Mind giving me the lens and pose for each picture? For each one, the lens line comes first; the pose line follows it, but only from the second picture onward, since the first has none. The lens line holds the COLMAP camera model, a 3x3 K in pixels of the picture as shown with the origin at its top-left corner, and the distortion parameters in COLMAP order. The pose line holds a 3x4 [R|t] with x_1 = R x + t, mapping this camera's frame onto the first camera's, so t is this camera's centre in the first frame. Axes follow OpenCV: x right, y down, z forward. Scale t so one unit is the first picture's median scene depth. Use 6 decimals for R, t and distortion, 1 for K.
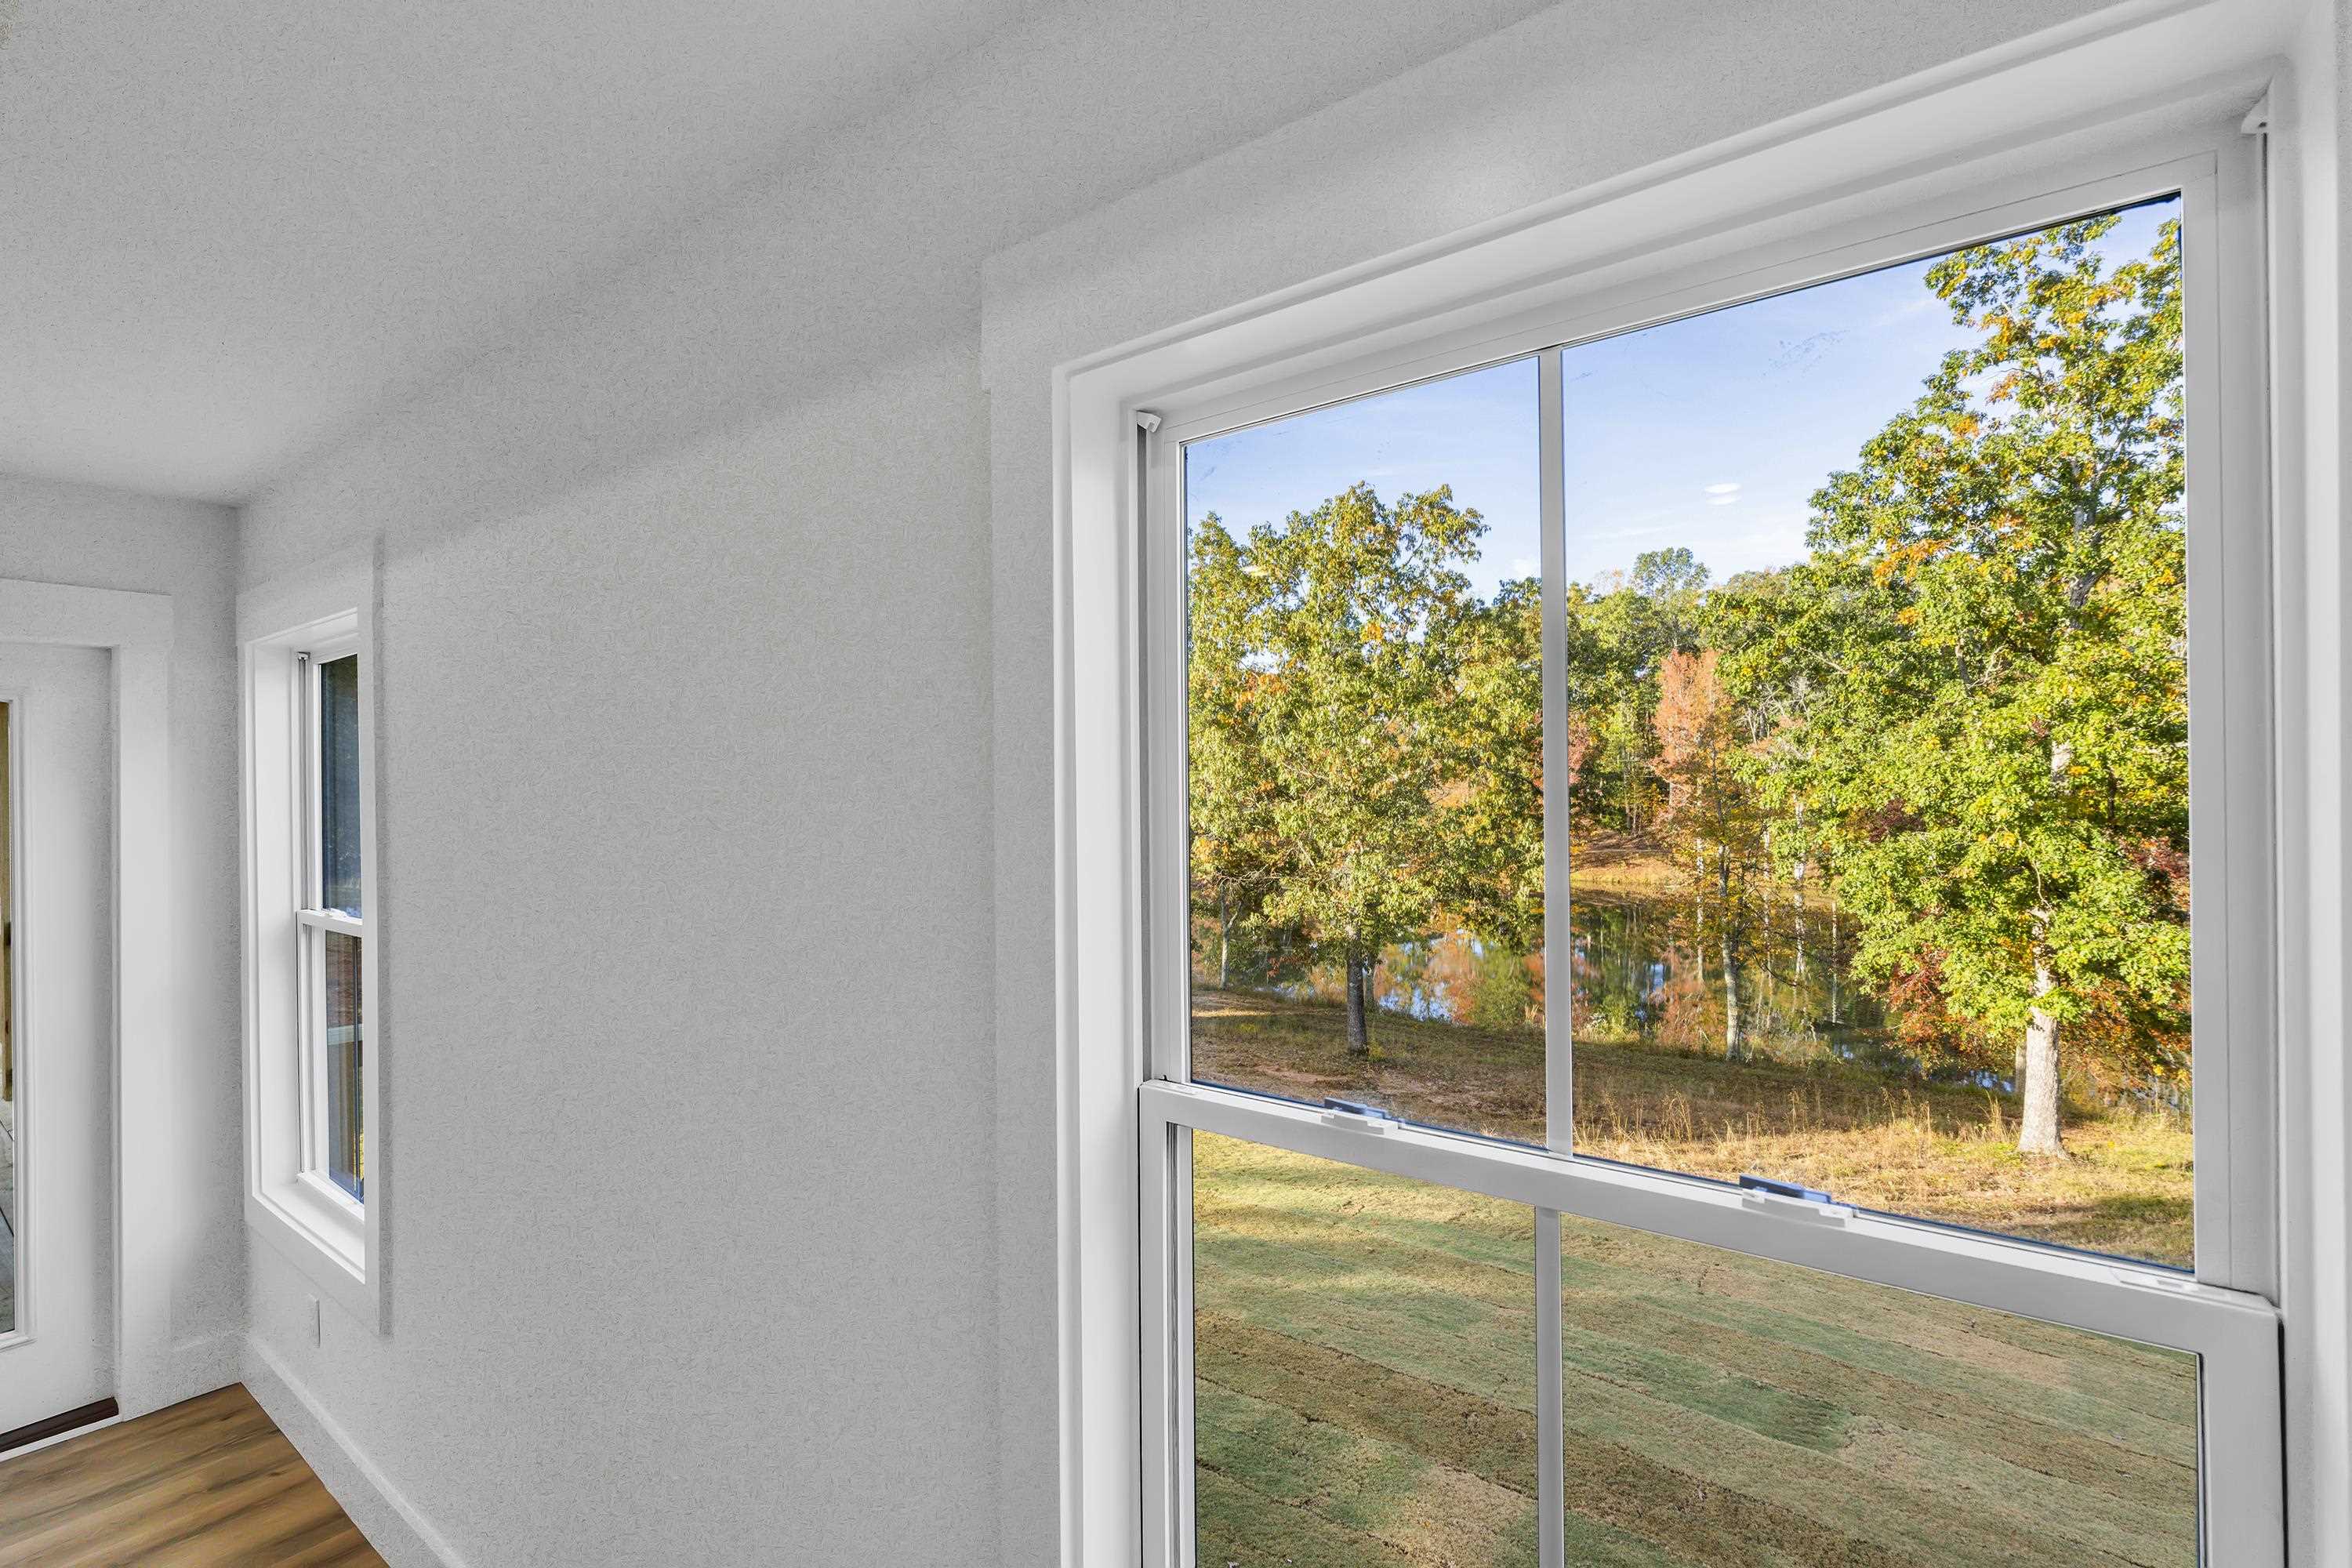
lens RADIAL K [[1051.2, 0, 1176.0], [0, 1051.2, 784.0], [0, 0, 1]] dist [-0.003315, 0.001087]
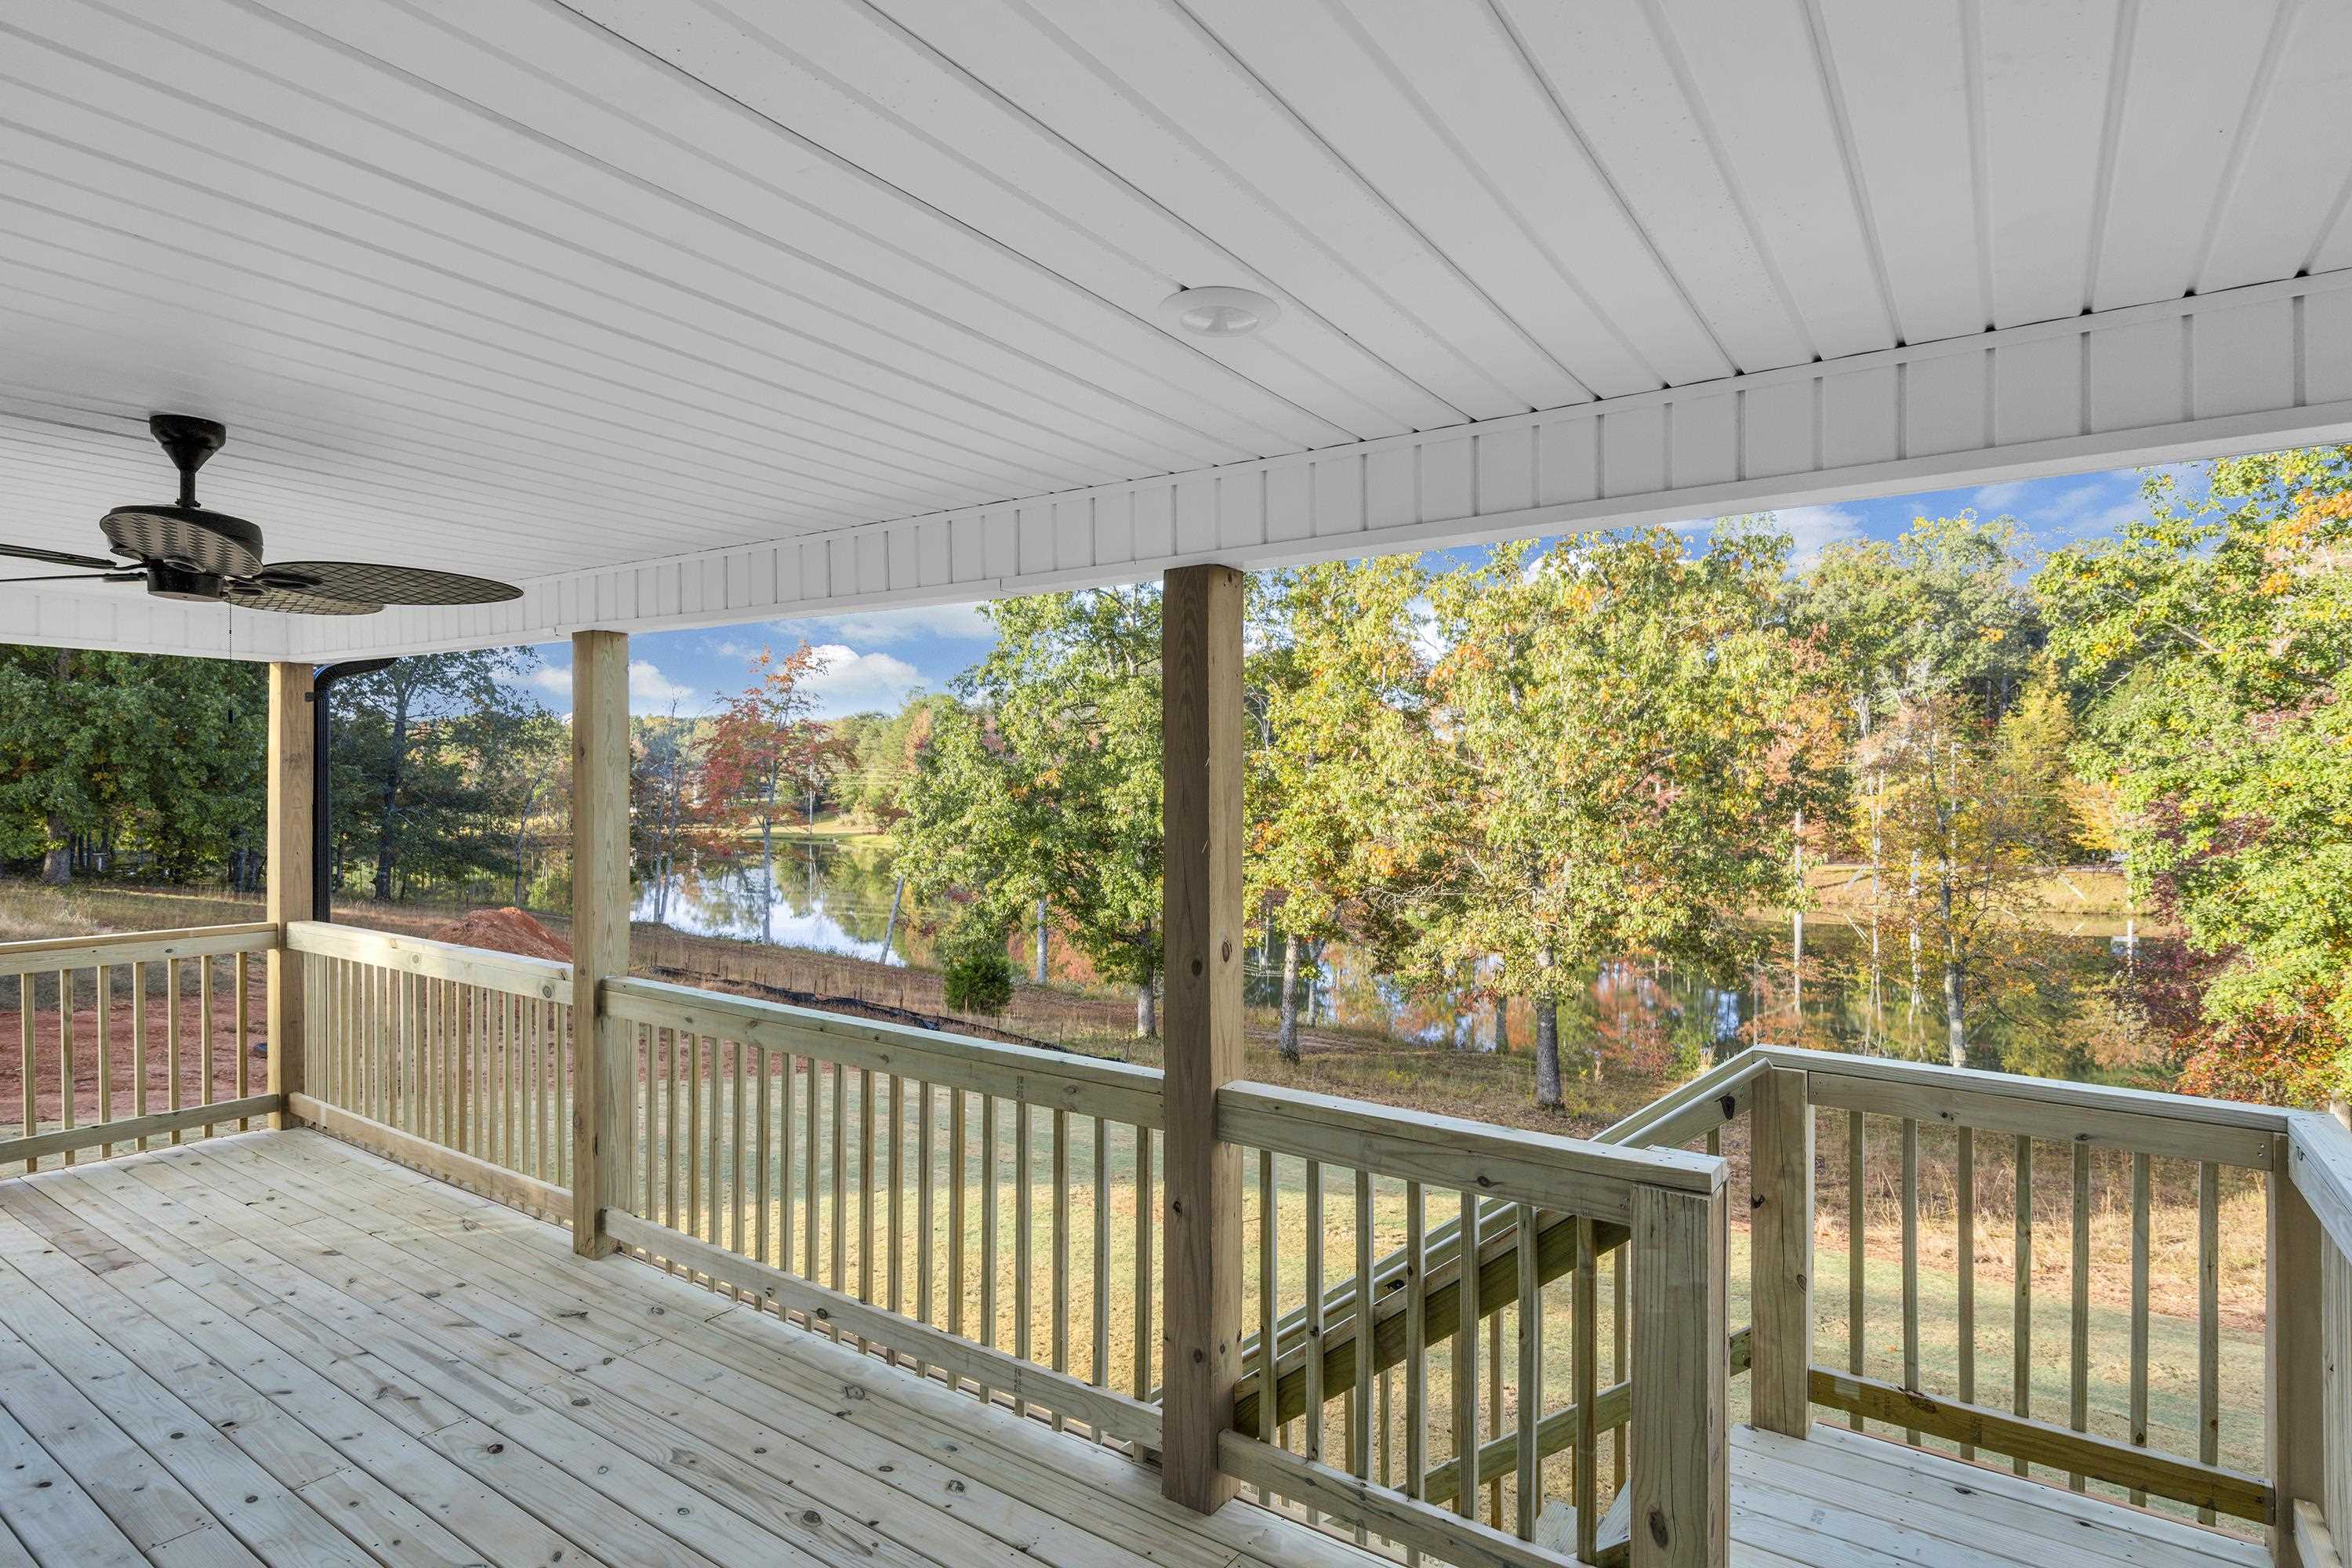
lens RADIAL K [[1229.4, 0, 1176.0], [0, 1229.4, 784.0], [0, 0, 1]] dist [-0.000935, -0.000127]
pose [[0.999250, 0.008762, 0.037725, -0.216696], [-0.008909, 0.999953, 0.003750, 0.001393], [-0.037690, -0.004083, 0.999281, 0.064627]]
